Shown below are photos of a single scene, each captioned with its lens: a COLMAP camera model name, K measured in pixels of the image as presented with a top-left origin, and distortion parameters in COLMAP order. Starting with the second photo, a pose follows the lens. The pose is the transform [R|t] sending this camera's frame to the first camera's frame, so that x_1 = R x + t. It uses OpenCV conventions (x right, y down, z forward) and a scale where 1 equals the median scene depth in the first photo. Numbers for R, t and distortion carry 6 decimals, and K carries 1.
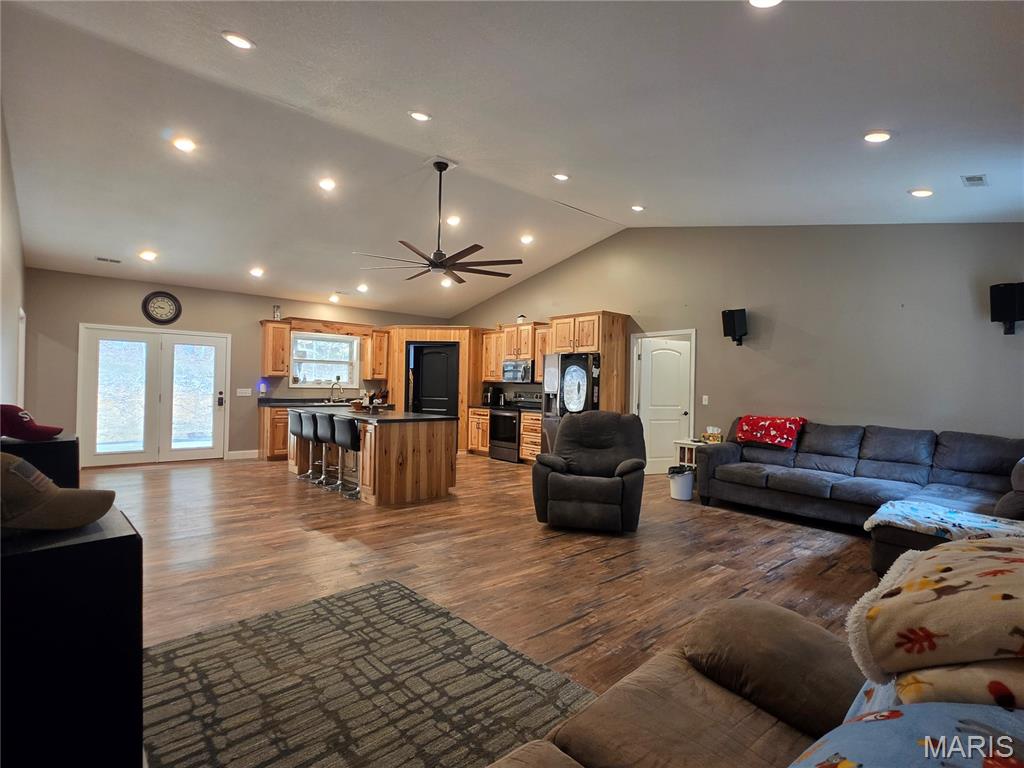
lens RADIAL K [[515.5, 0, 512.0], [0, 515.5, 384.0], [0, 0, 1]] dist [-0.001152, -0.000239]
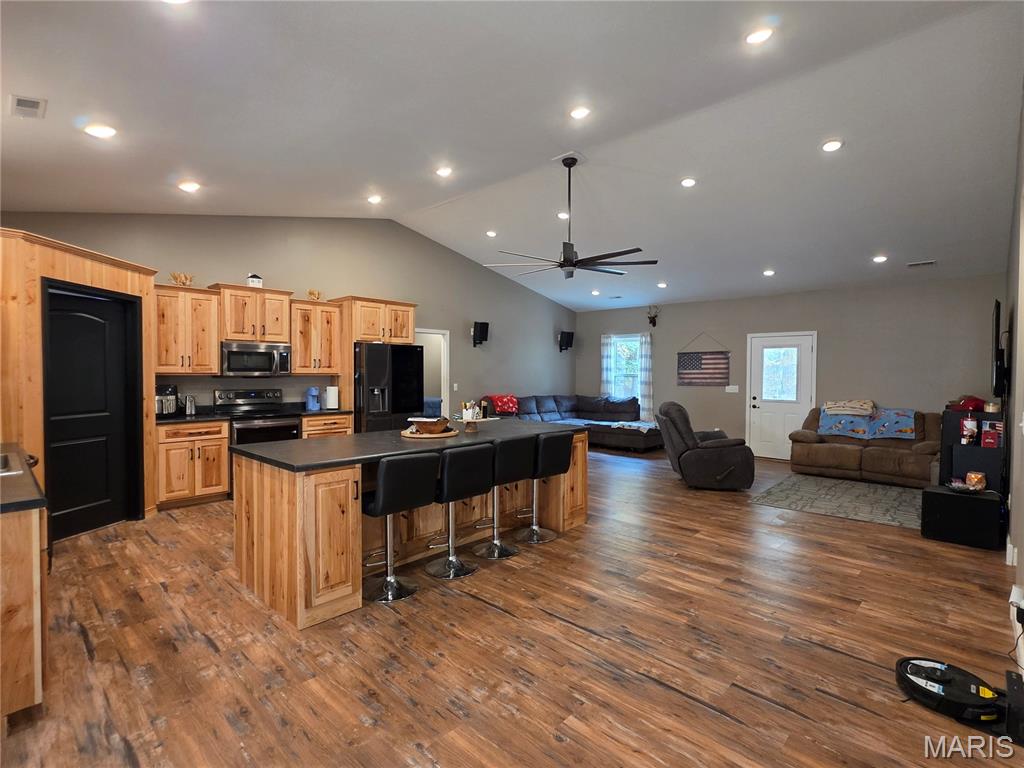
lens RADIAL K [[502.3, 0, 512.0], [0, 502.3, 384.0], [0, 0, 1]] dist [0.000544, 0.000118]
pose [[-0.090940, -0.042807, 0.994936, -0.691076], [-0.008812, 0.999071, 0.042180, -0.023959], [-0.995817, -0.004932, -0.091233, 0.752128]]
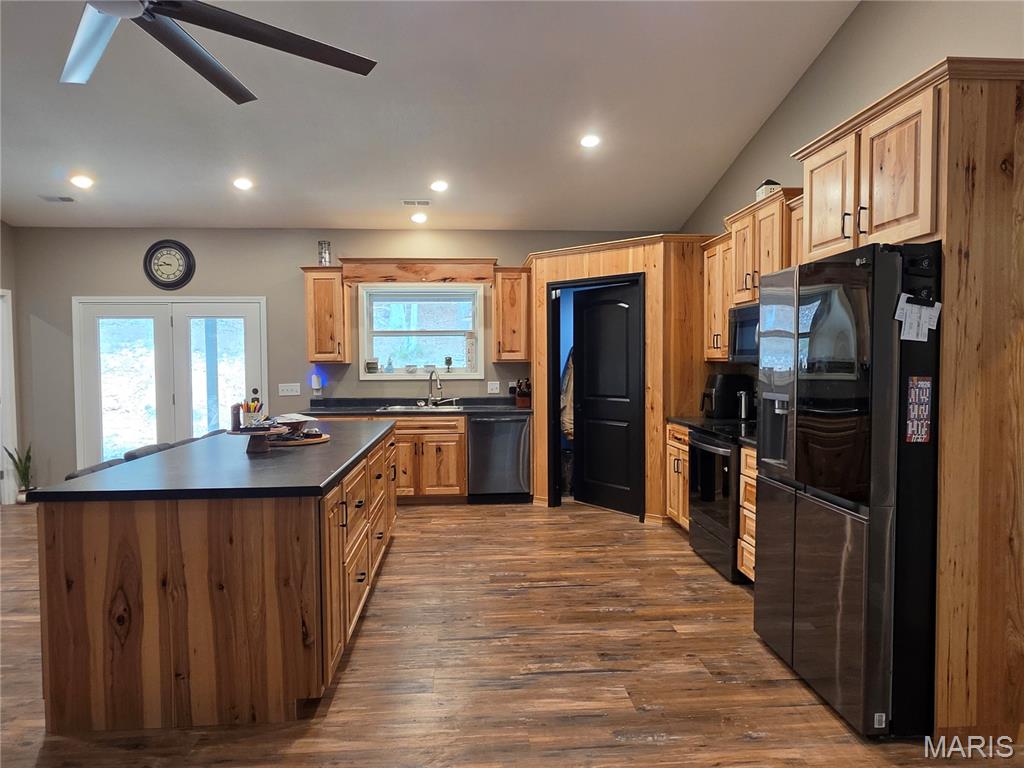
lens RADIAL K [[649.9, 0, 521.3], [0, 649.9, 386.9], [0, 0, 1]] dist [-0.002680, -0.001998]
pose [[0.792692, 0.000057, -0.609622, 0.170326], [0.024976, 0.999157, 0.032570, -0.005131], [0.609110, -0.041044, 0.792023, 0.537475]]
